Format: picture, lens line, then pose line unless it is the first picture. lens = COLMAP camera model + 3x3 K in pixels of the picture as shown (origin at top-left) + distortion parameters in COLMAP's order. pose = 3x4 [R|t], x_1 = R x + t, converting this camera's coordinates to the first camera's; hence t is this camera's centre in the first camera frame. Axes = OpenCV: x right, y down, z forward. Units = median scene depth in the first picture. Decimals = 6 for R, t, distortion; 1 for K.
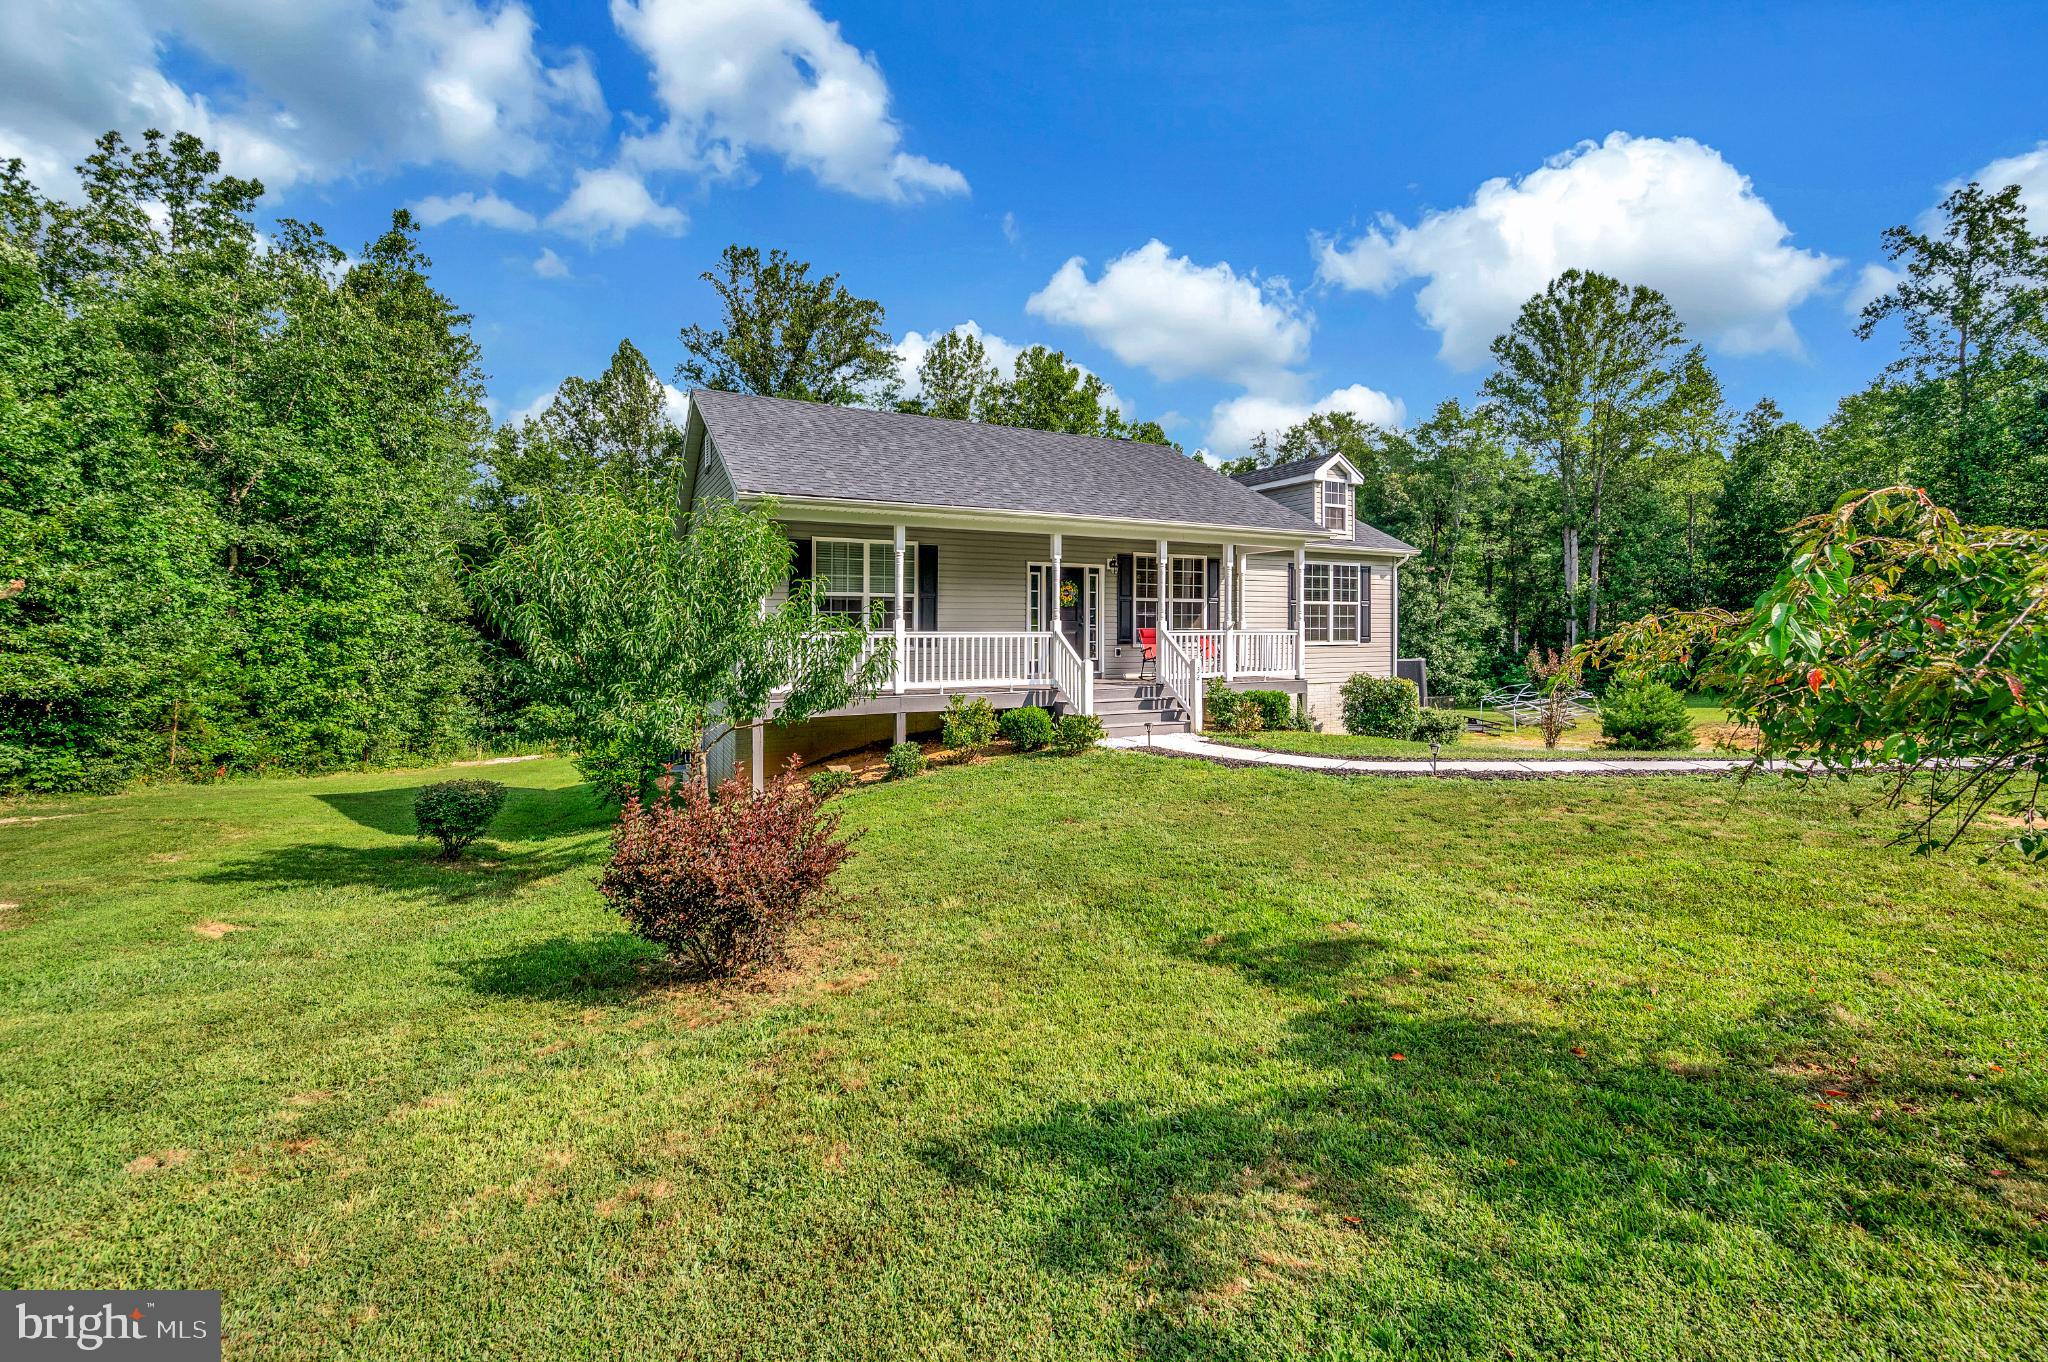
lens RADIAL K [[854.8, 0, 1029.7], [0, 854.8, 609.3], [0, 0, 1]] dist [0.000575, 0.000332]
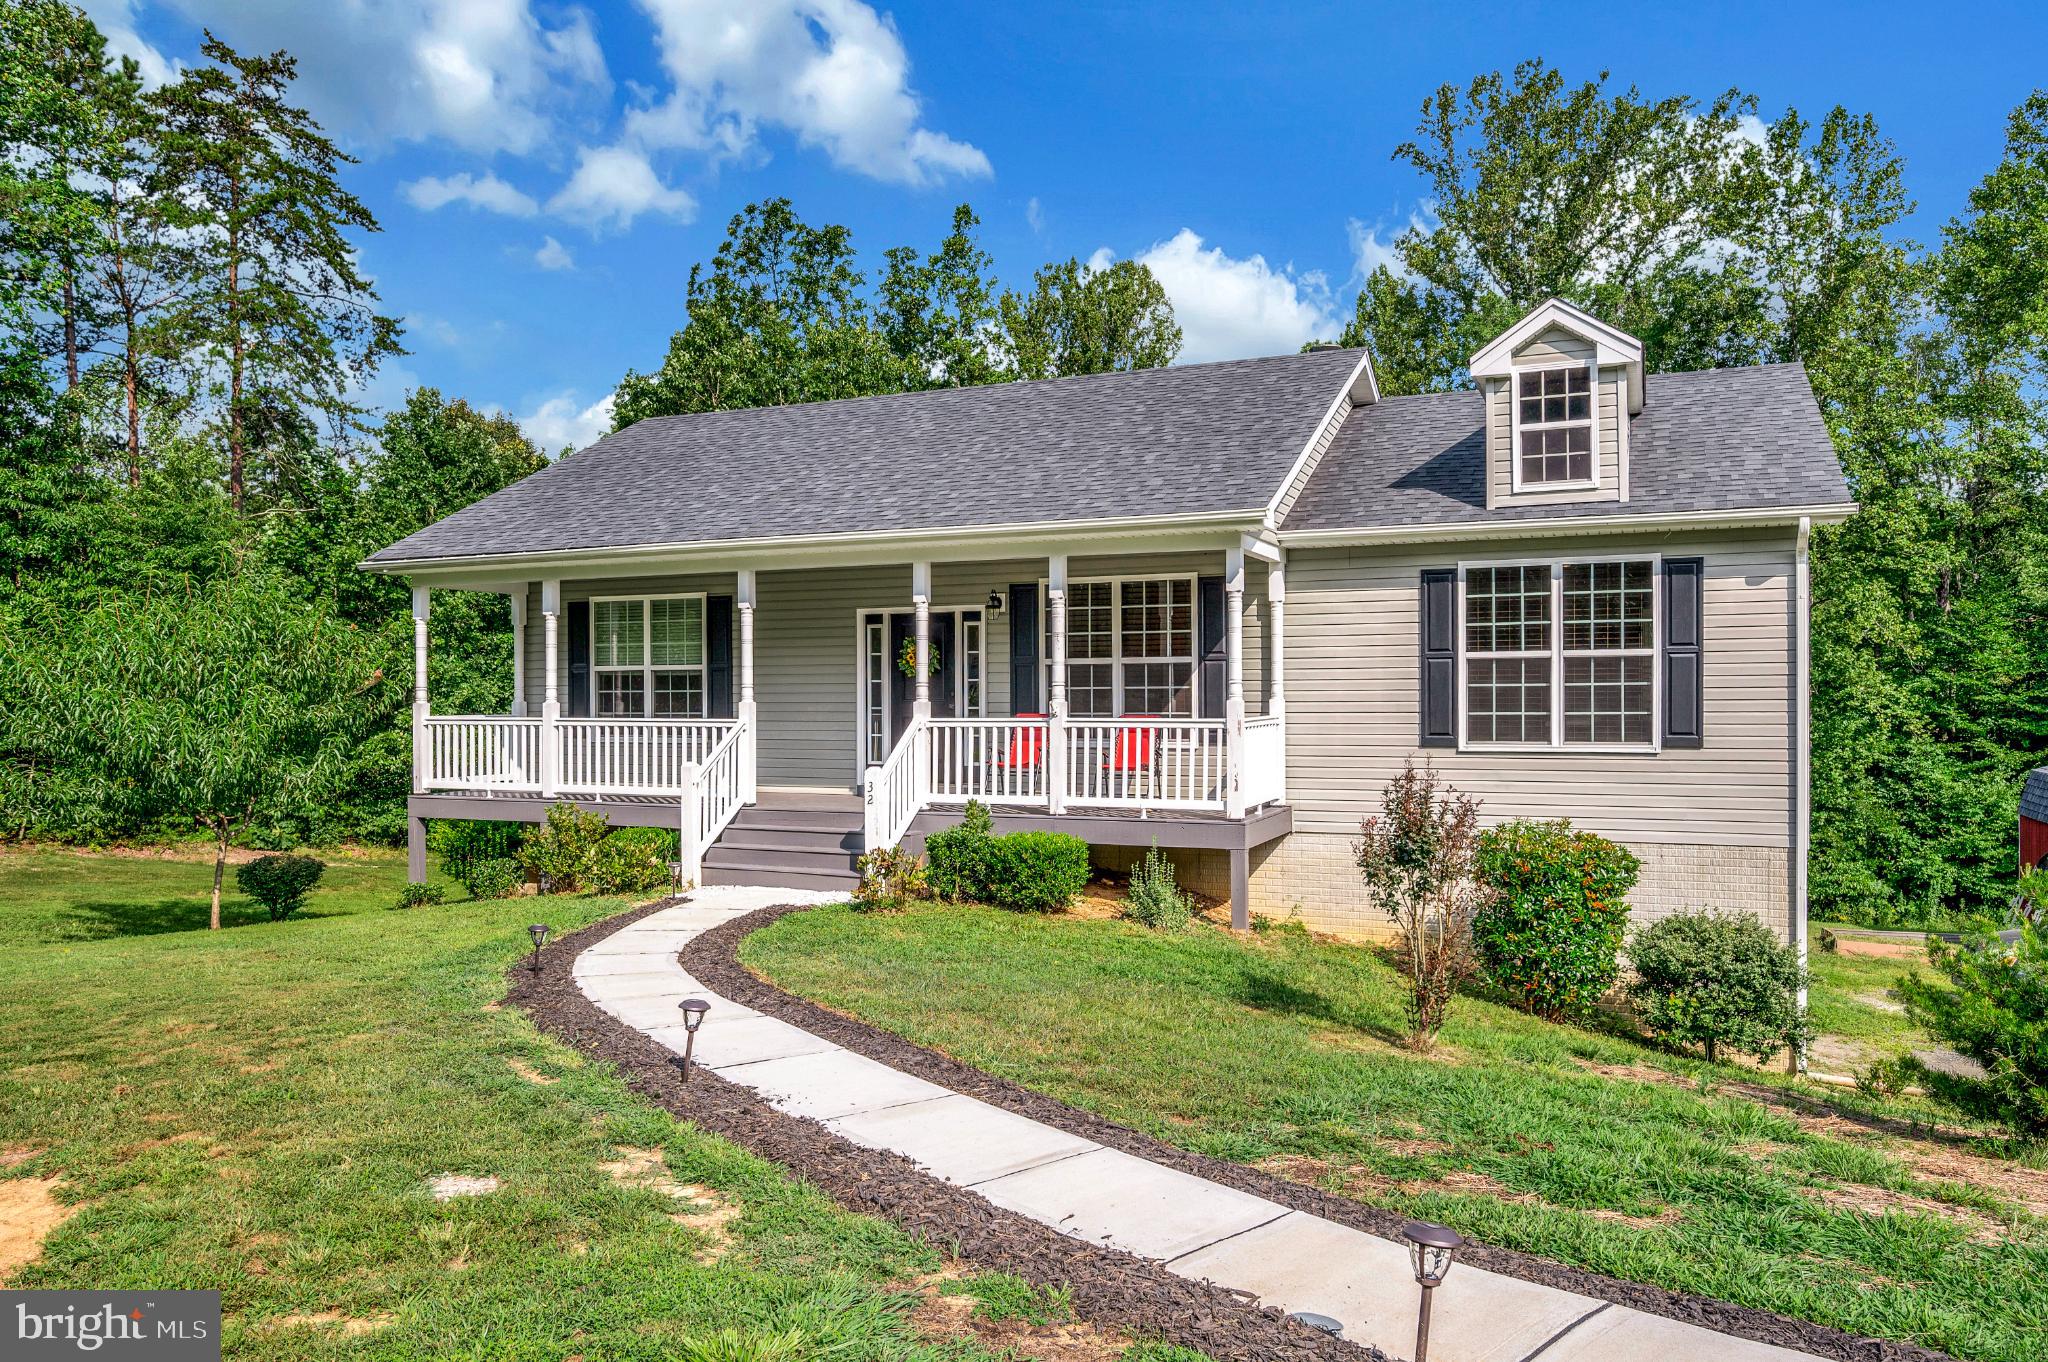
lens RADIAL K [[1419.7, 0, 1045.3], [0, 1419.7, 701.4], [0, 0, 1]] dist [0.003302, -0.000180]
pose [[0.633660, -0.004452, -0.773598, 0.972631], [0.018140, 0.999794, 0.009104, 0.006880], [0.773399, -0.019802, 0.633611, 0.461624]]
